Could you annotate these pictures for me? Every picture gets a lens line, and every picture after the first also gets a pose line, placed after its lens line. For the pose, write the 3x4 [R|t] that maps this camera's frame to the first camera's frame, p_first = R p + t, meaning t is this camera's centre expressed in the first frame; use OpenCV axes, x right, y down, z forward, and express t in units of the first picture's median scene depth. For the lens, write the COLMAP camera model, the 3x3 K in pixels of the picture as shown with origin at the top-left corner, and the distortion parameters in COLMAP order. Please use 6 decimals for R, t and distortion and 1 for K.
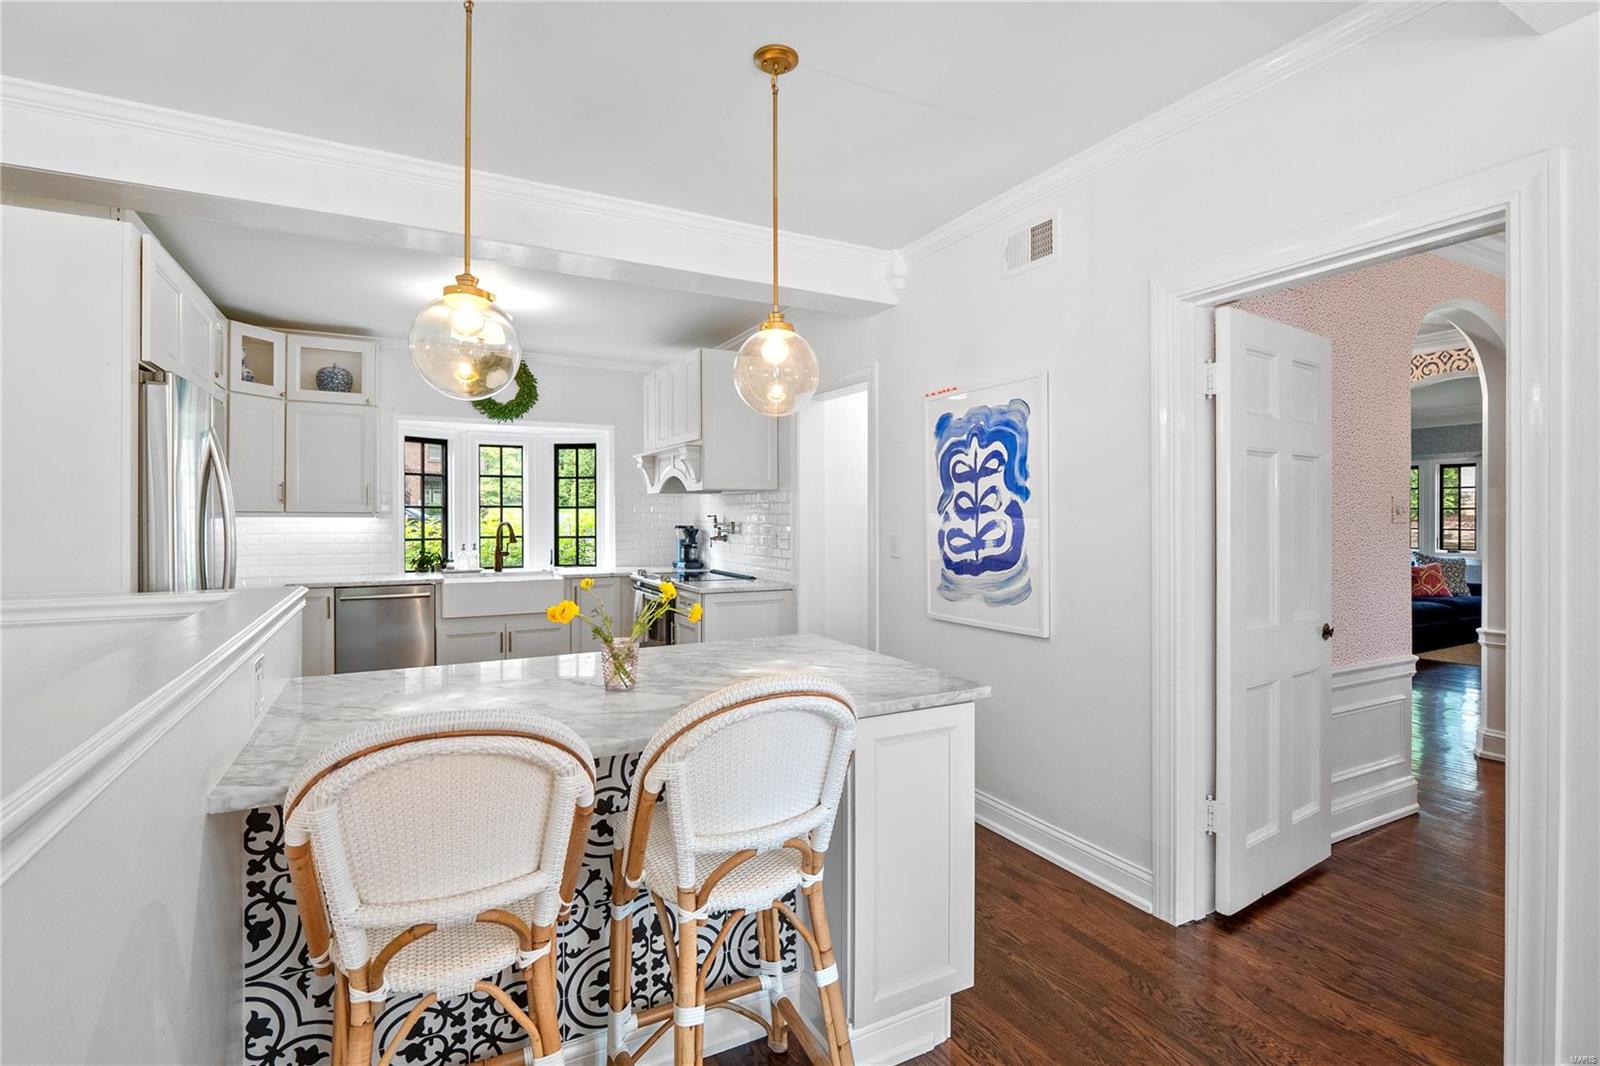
lens RADIAL K [[767.3, 0, 797.7], [0, 767.3, 513.3], [0, 0, 1]] dist [0.001785, -0.012026]
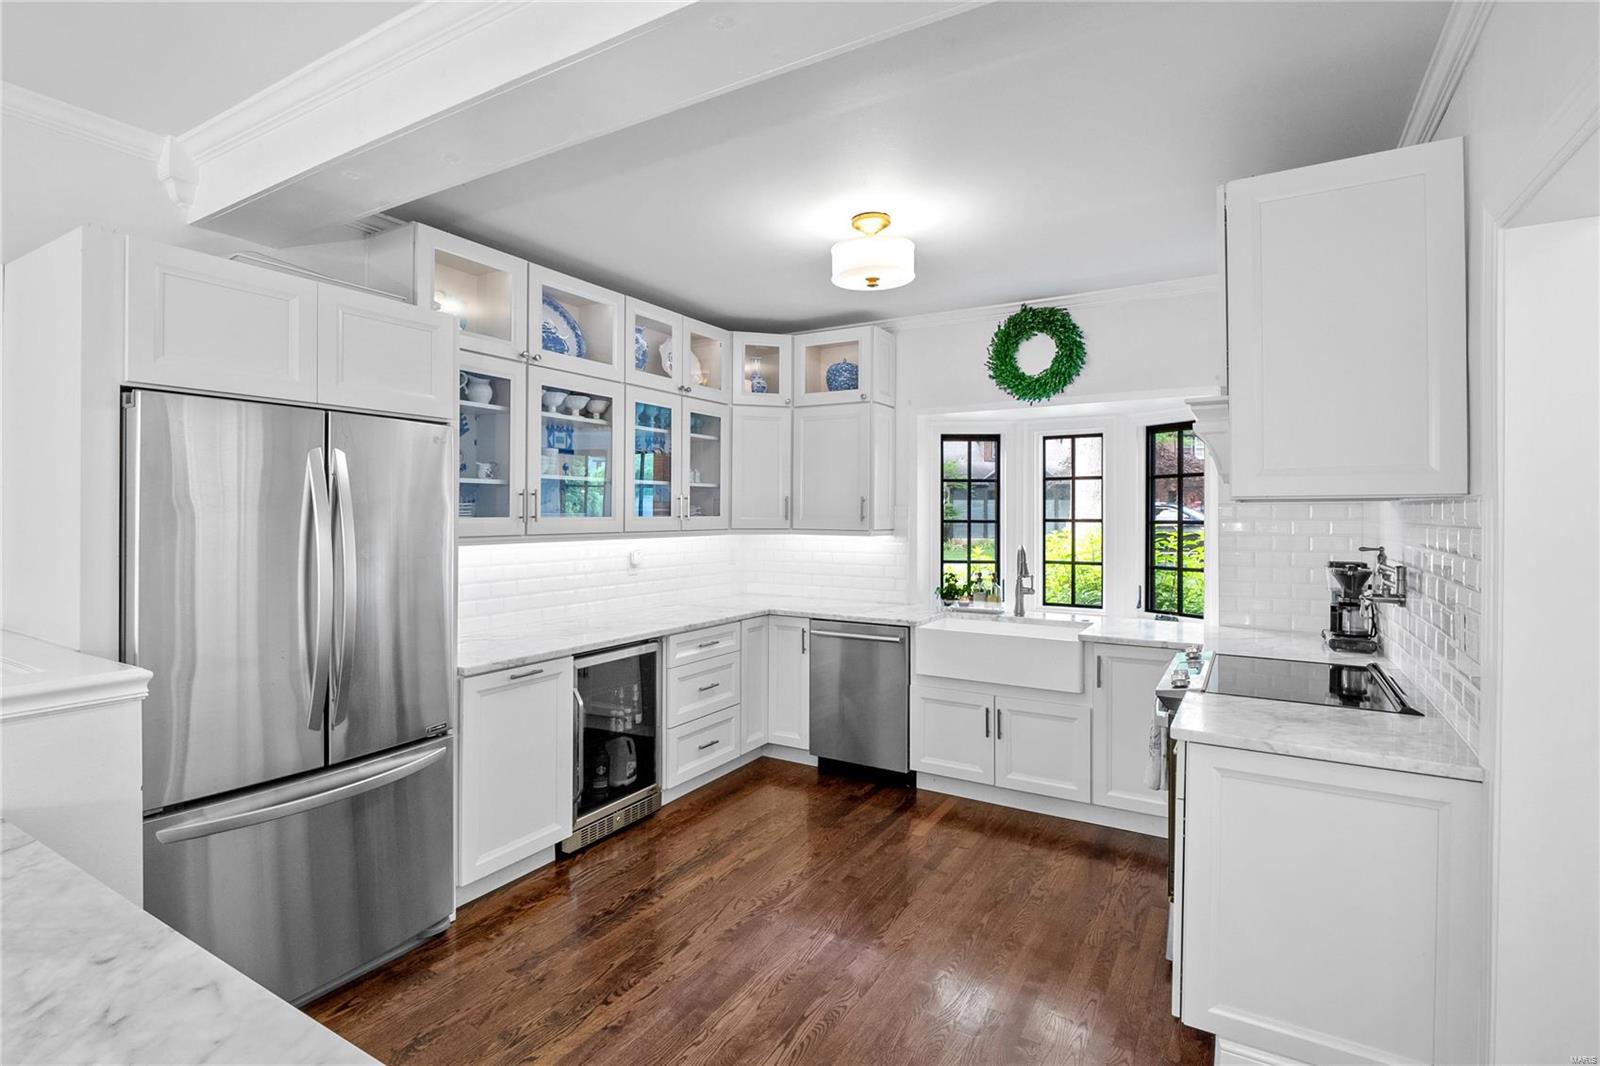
lens RADIAL K [[767.3, 0, 797.7], [0, 767.3, 513.3], [0, 0, 1]] dist [0.001785, -0.012026]
pose [[0.502831, 0.002254, -0.864382, 0.113230], [0.000060, 0.999997, 0.002643, -0.019285], [0.864385, -0.001381, 0.502829, 0.458025]]
